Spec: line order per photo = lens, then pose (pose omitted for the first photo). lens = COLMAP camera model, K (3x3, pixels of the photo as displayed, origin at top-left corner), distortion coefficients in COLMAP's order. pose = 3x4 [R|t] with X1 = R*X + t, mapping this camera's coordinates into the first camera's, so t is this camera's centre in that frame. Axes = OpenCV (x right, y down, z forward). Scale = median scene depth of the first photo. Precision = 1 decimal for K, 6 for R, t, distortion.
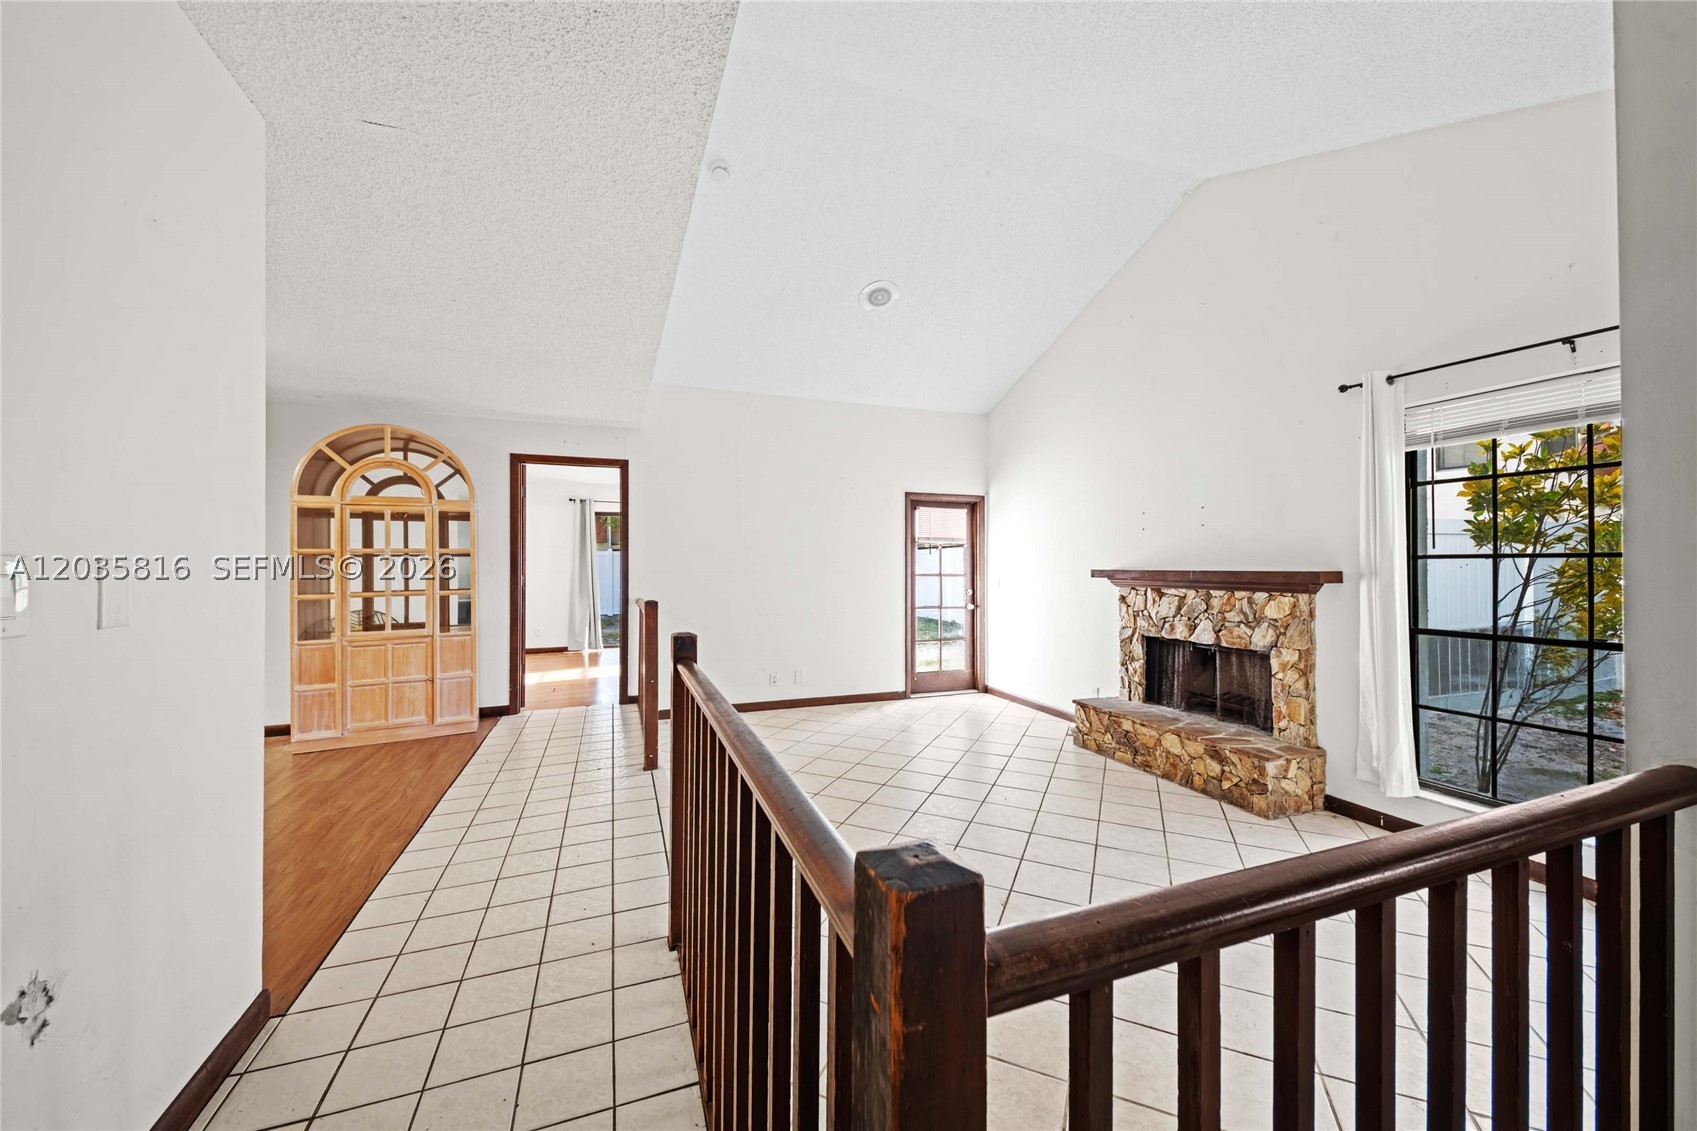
lens RADIAL K [[623.5, 0, 851.1], [0, 623.5, 556.1], [0, 0, 1]] dist [0.035874, -0.017690]
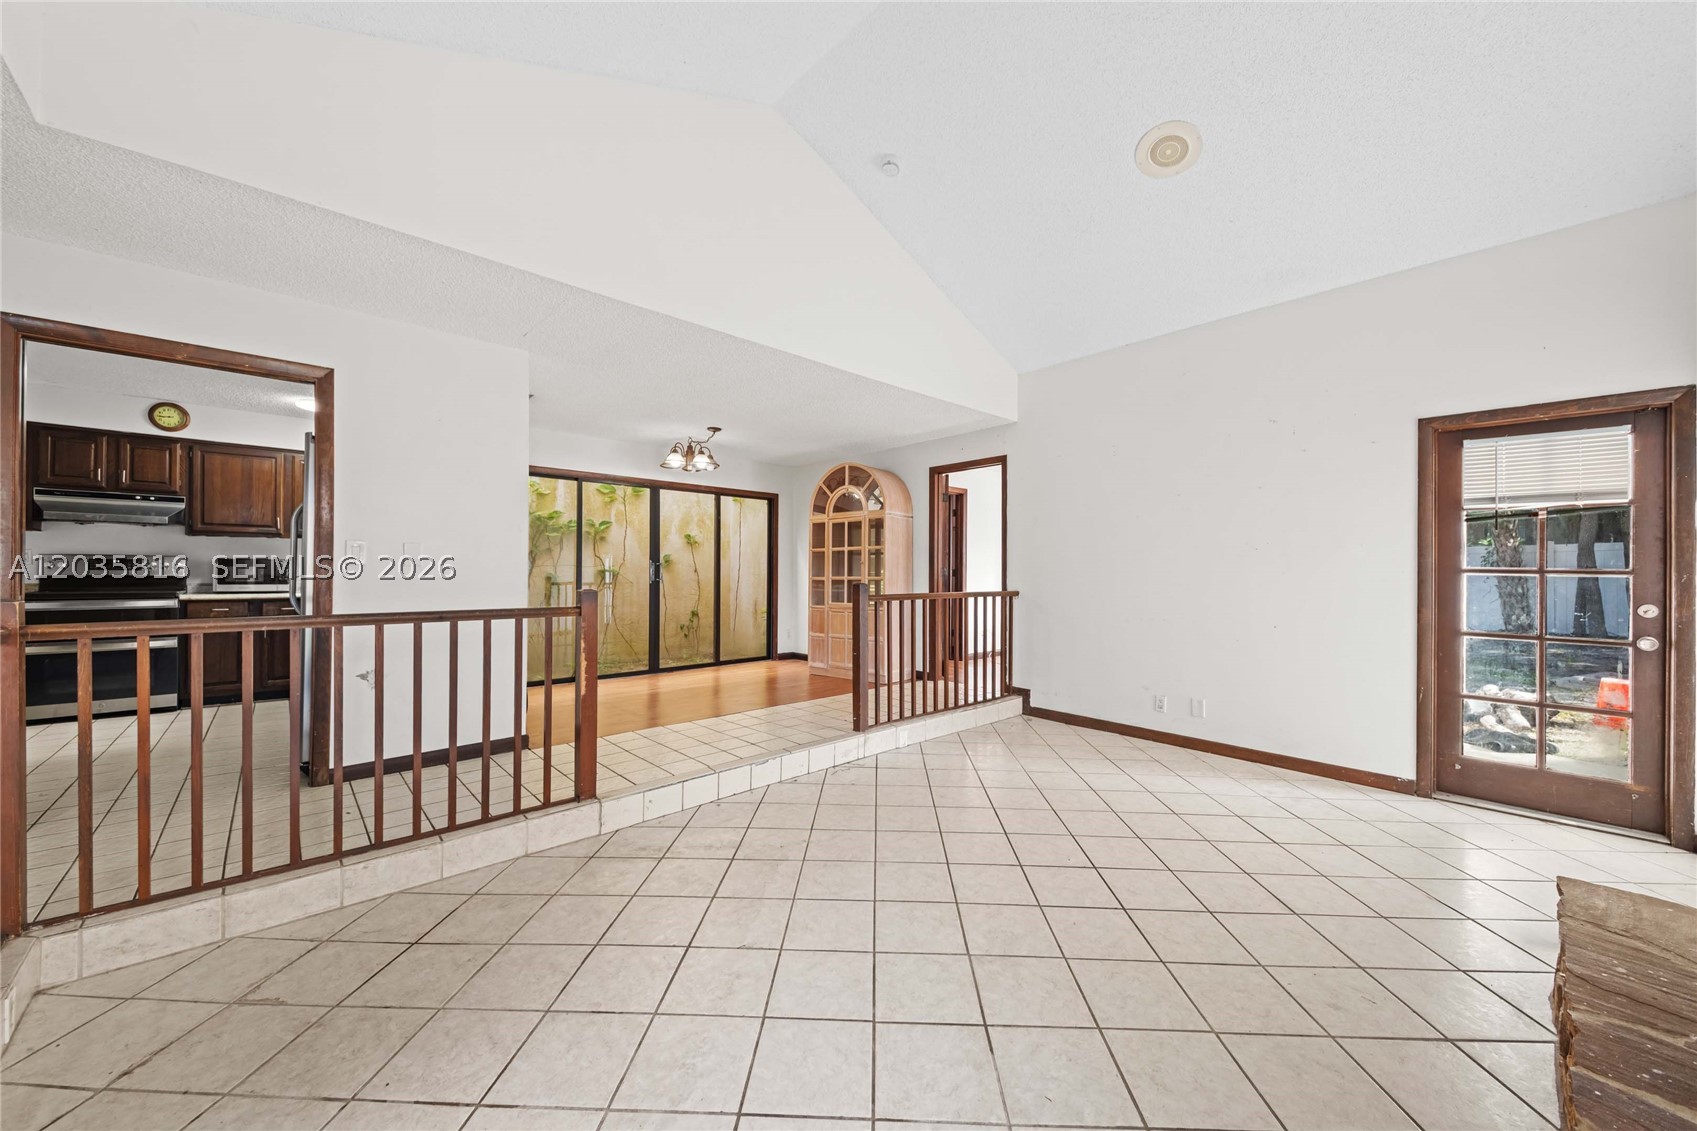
lens RADIAL K [[616.7, 0, 852.7], [0, 616.7, 567.5], [0, 0, 1]] dist [0.033787, -0.014645]
pose [[0.382718, -0.000531, -0.923865, 0.576515], [0.006365, 0.999978, 0.002062, 0.033415], [0.923843, -0.006670, 0.382713, 0.464036]]
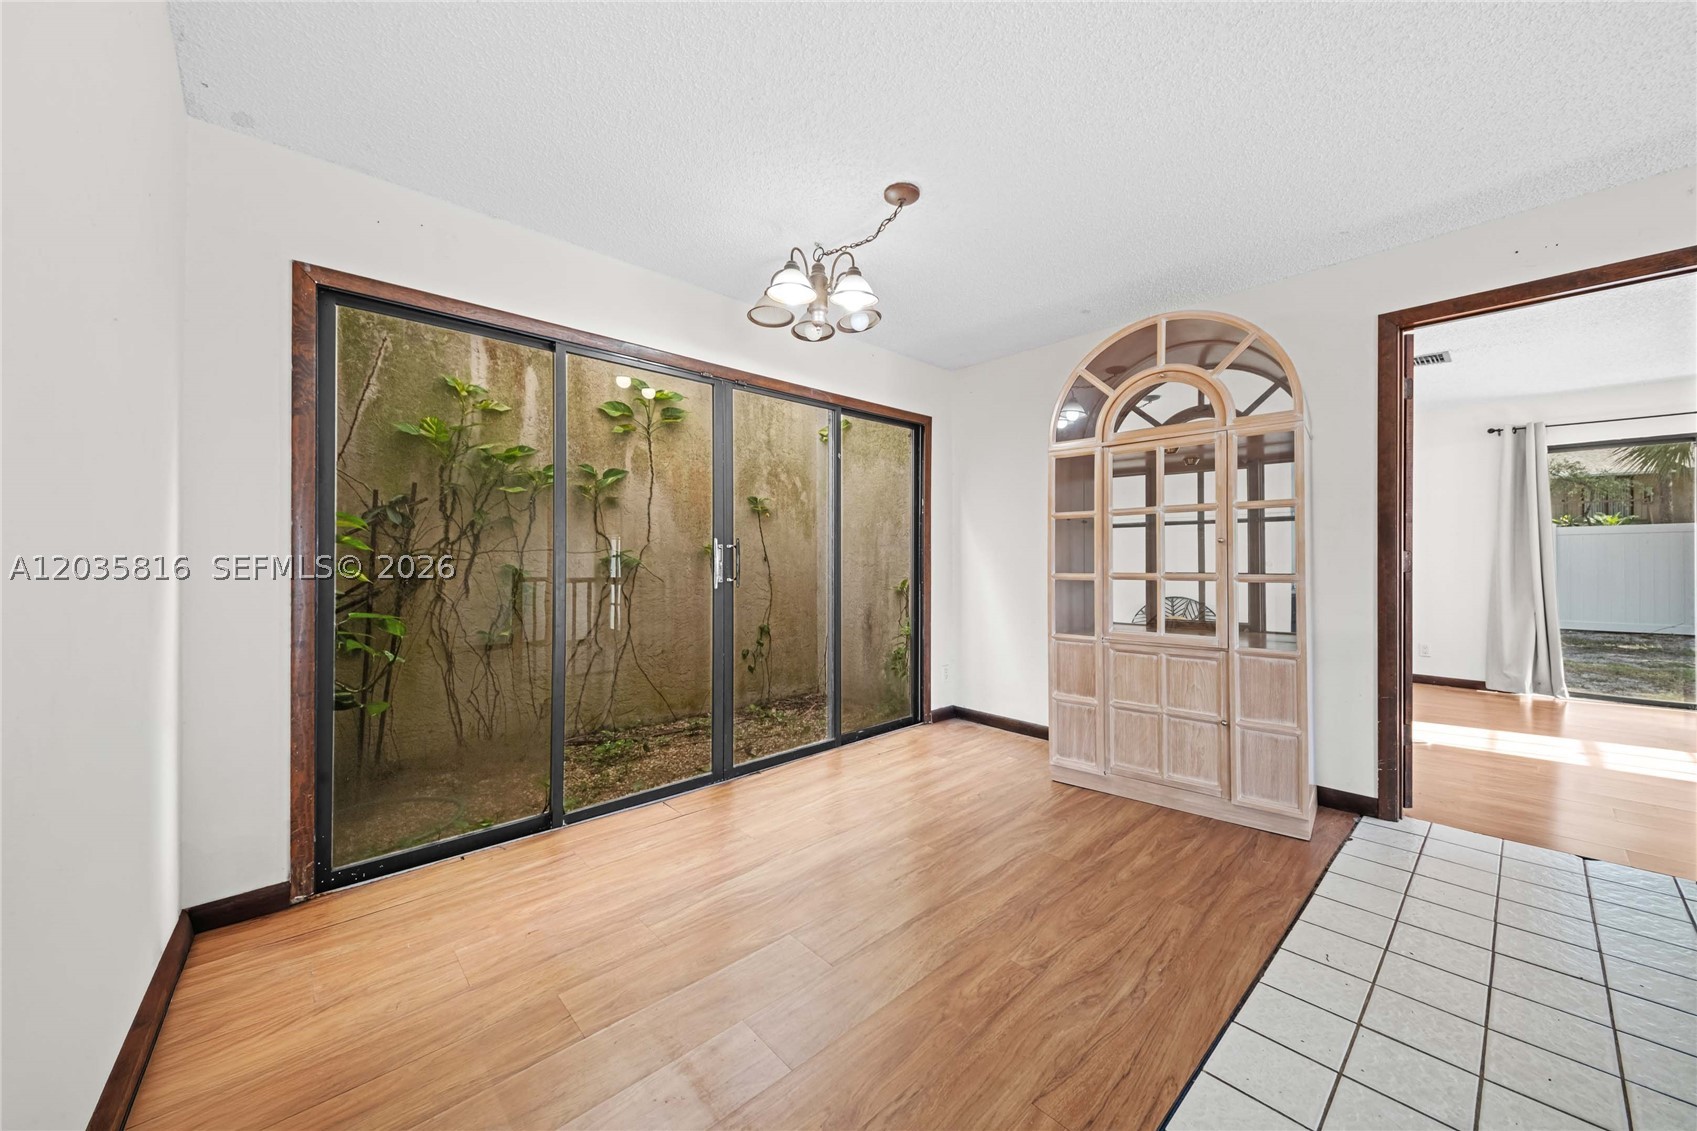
lens RADIAL K [[623.5, 0, 851.1], [0, 623.5, 556.1], [0, 0, 1]] dist [0.035874, -0.017690]
pose [[0.377392, 0.004401, -0.926043, -0.255512], [0.009846, 0.999913, 0.008765, 0.031465], [0.926001, -0.012426, 0.377316, 0.460926]]
